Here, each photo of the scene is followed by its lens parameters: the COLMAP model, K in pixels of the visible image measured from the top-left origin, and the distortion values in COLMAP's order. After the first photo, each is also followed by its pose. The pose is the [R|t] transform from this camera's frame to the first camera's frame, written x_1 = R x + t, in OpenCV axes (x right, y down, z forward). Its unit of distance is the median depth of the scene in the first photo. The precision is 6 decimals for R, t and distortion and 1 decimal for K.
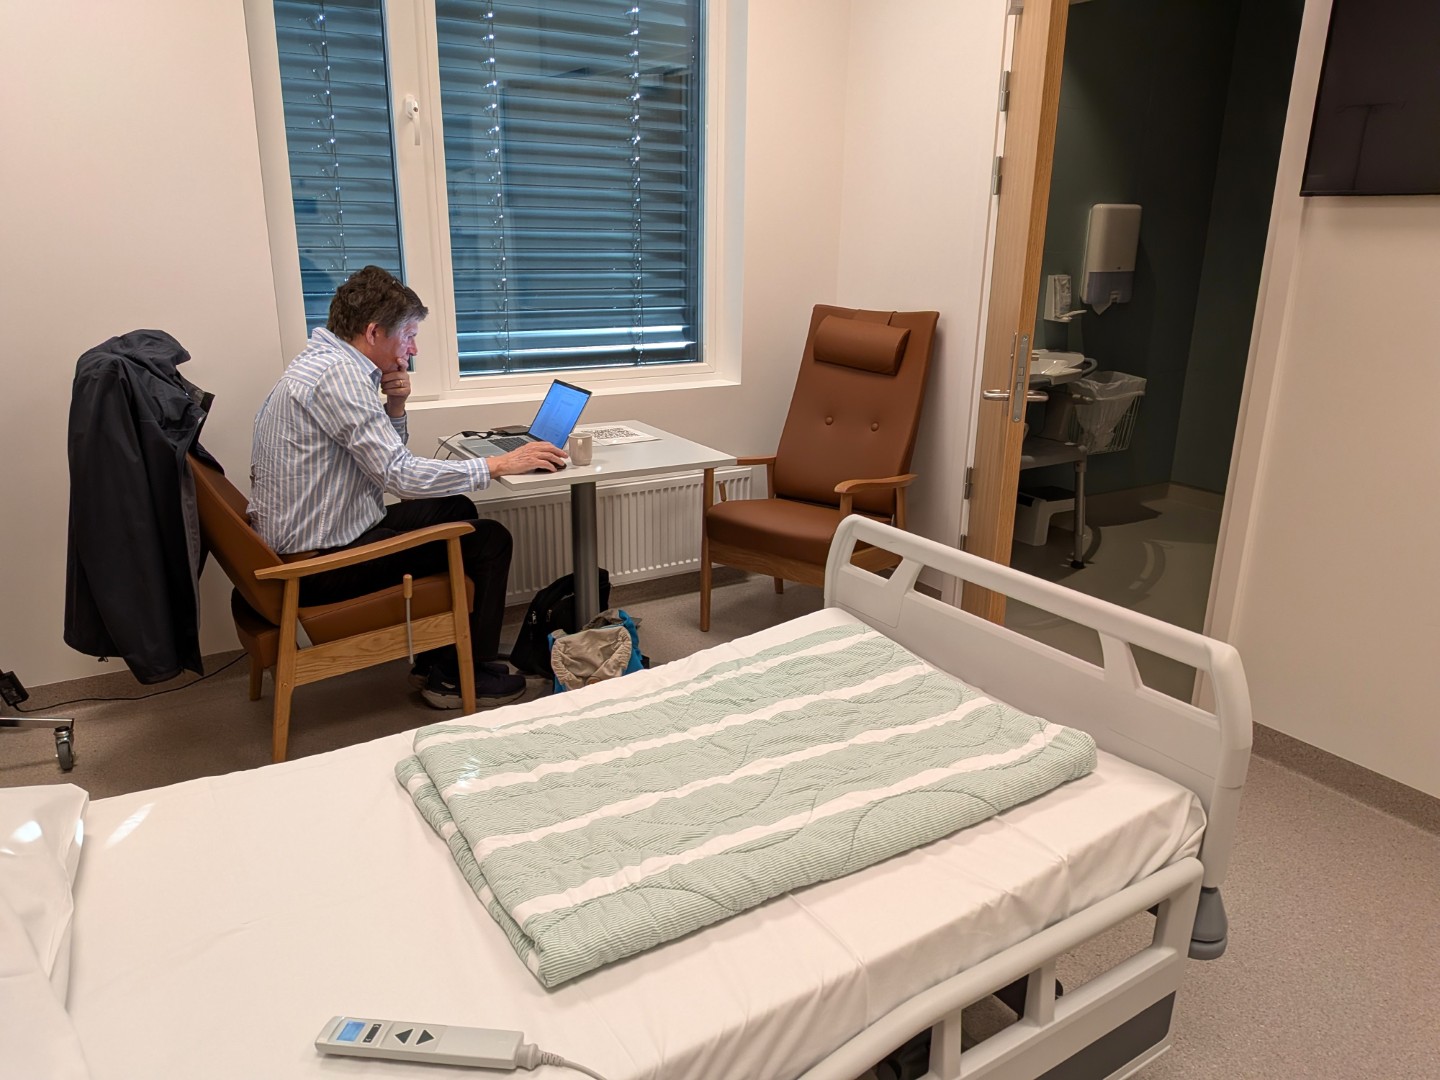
lens RADIAL K [[1041.3, 0, 720.0], [0, 1041.3, 540.0], [0, 0, 1]] dist [0.008348, -0.001195]
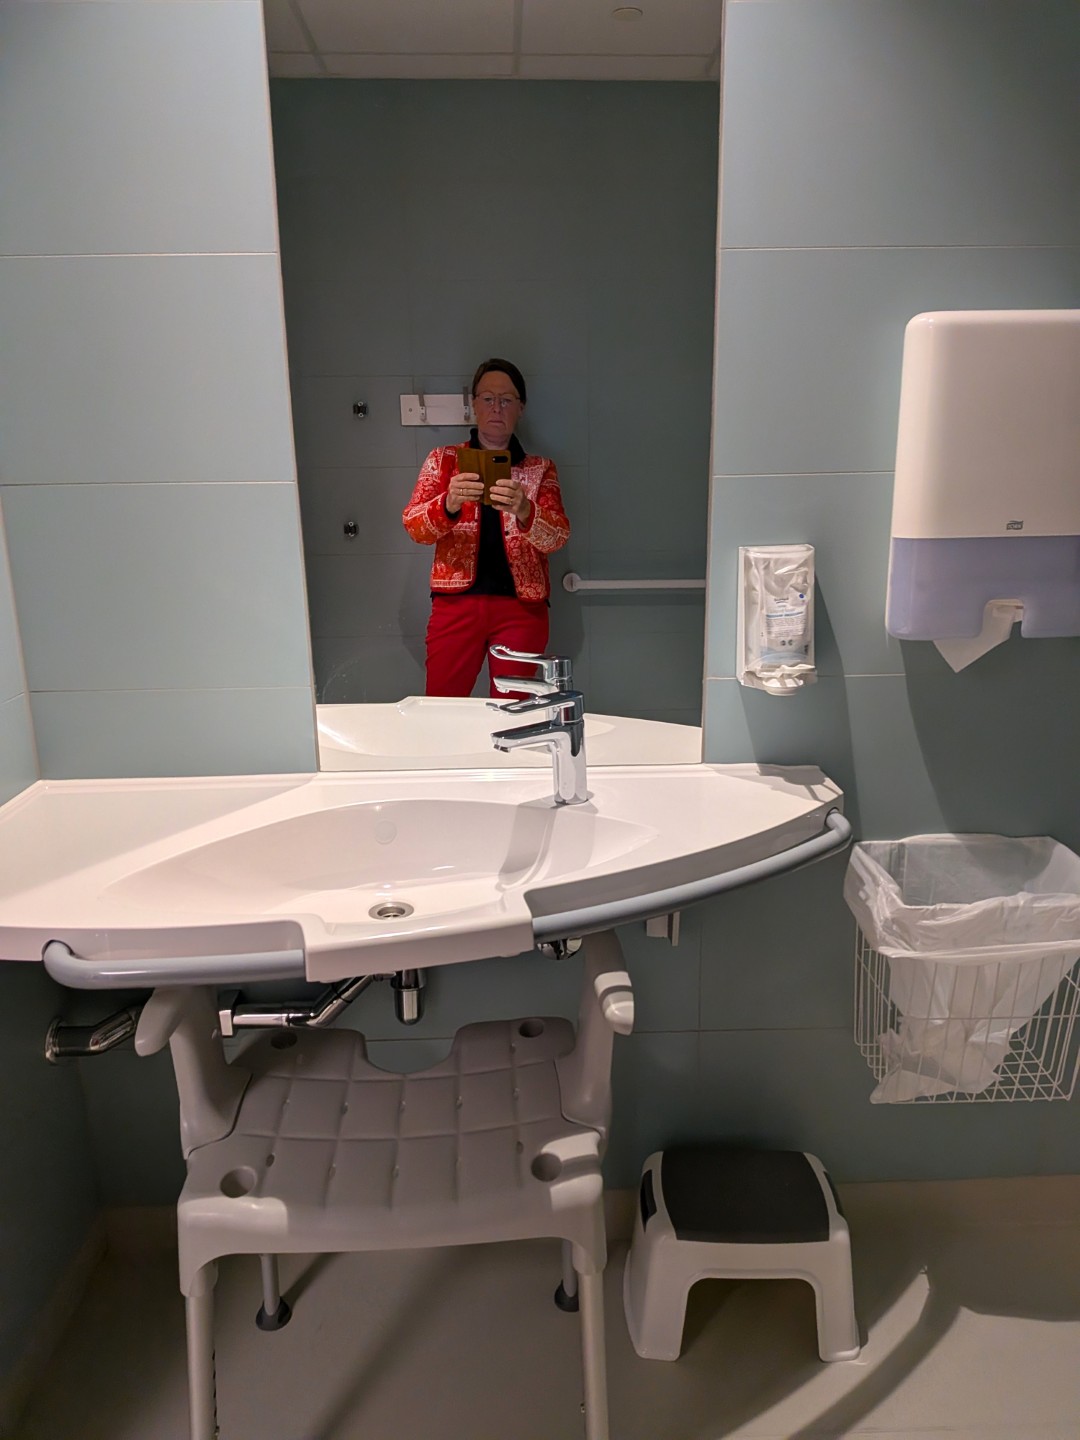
lens RADIAL K [[1041.3, 0, 540.0], [0, 1041.3, 720.0], [0, 0, 1]] dist [0.008348, -0.001195]
pose [[0.865753, 0.091795, -0.491981, 0.425207], [-0.114686, 0.993265, -0.016489, -0.188505], [0.487154, 0.070698, 0.870450, 0.692193]]
